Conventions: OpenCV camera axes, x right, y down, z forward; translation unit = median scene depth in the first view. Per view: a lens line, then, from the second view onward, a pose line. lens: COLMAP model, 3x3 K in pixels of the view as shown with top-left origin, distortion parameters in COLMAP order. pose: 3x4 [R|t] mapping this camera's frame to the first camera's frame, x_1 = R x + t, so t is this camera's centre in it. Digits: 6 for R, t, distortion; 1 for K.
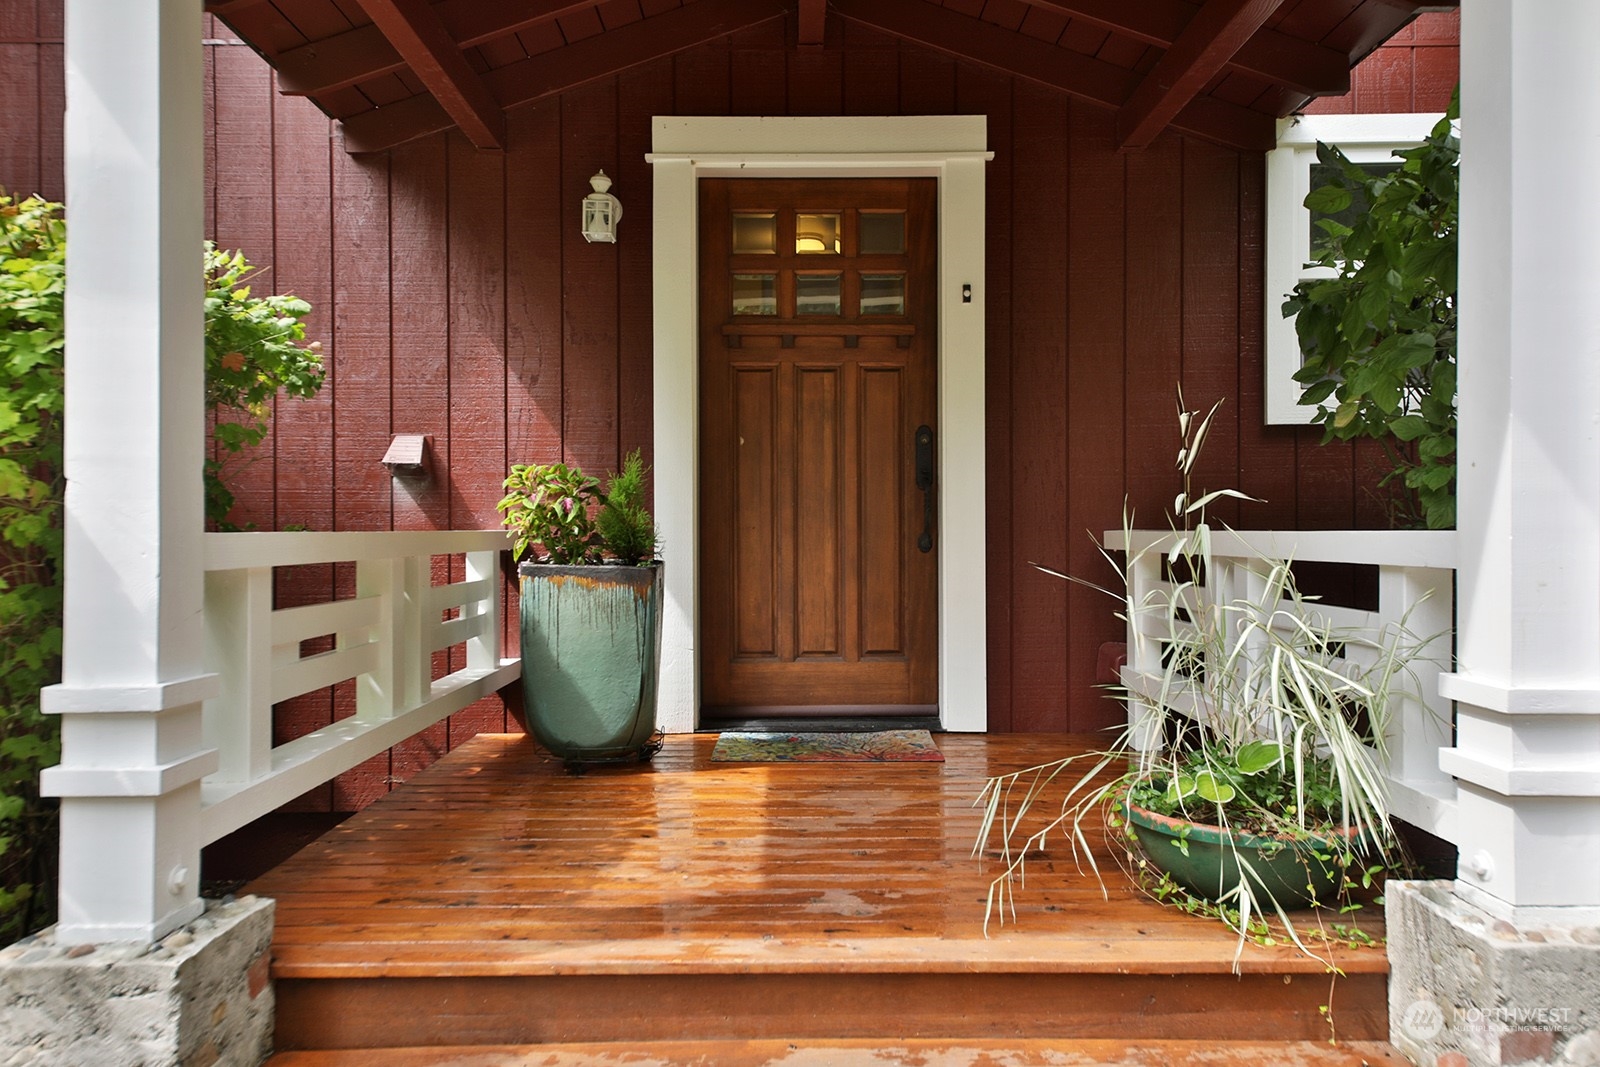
lens RADIAL K [[1055.1, 0, 787.3], [0, 1055.1, 518.0], [0, 0, 1]] dist [0.027846, -0.001439]
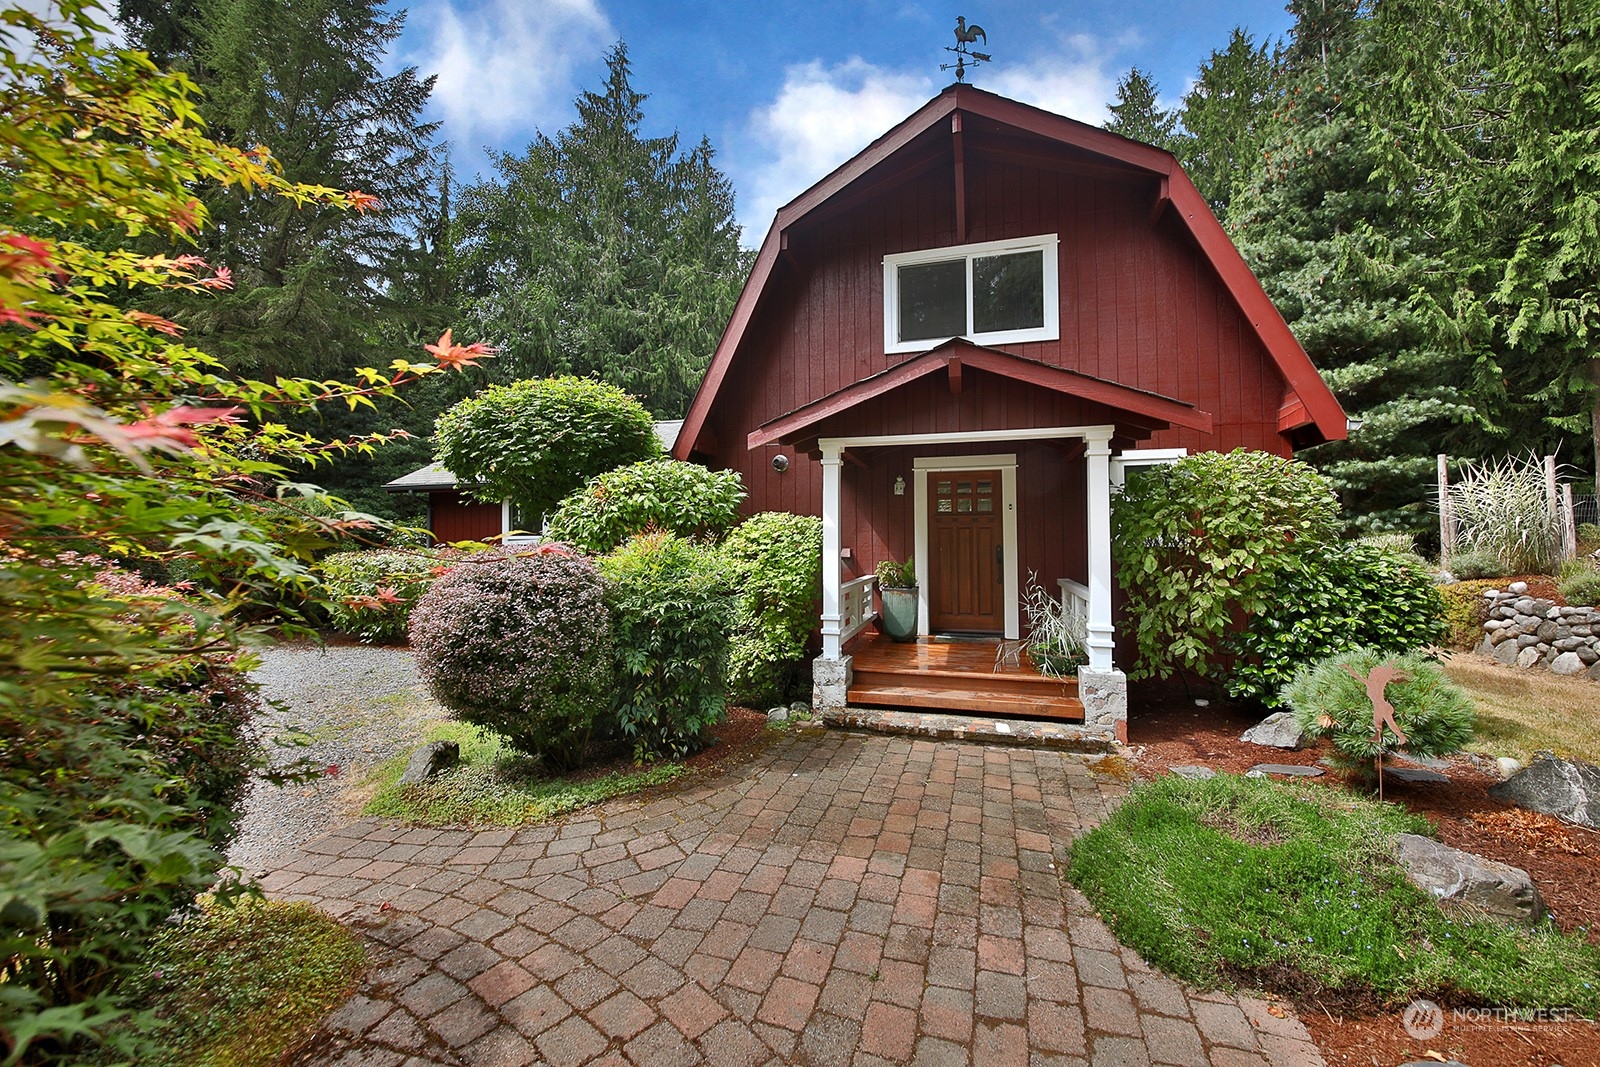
lens RADIAL K [[598.4, 0, 787.4], [0, 598.4, 520.3], [0, 0, 1]] dist [-0.011959, -0.001576]
pose [[0.956933, -0.007738, -0.290207, 0.042484], [0.002769, 0.999843, -0.017528, -0.139616], [0.290297, 0.015970, 0.956803, -1.000653]]
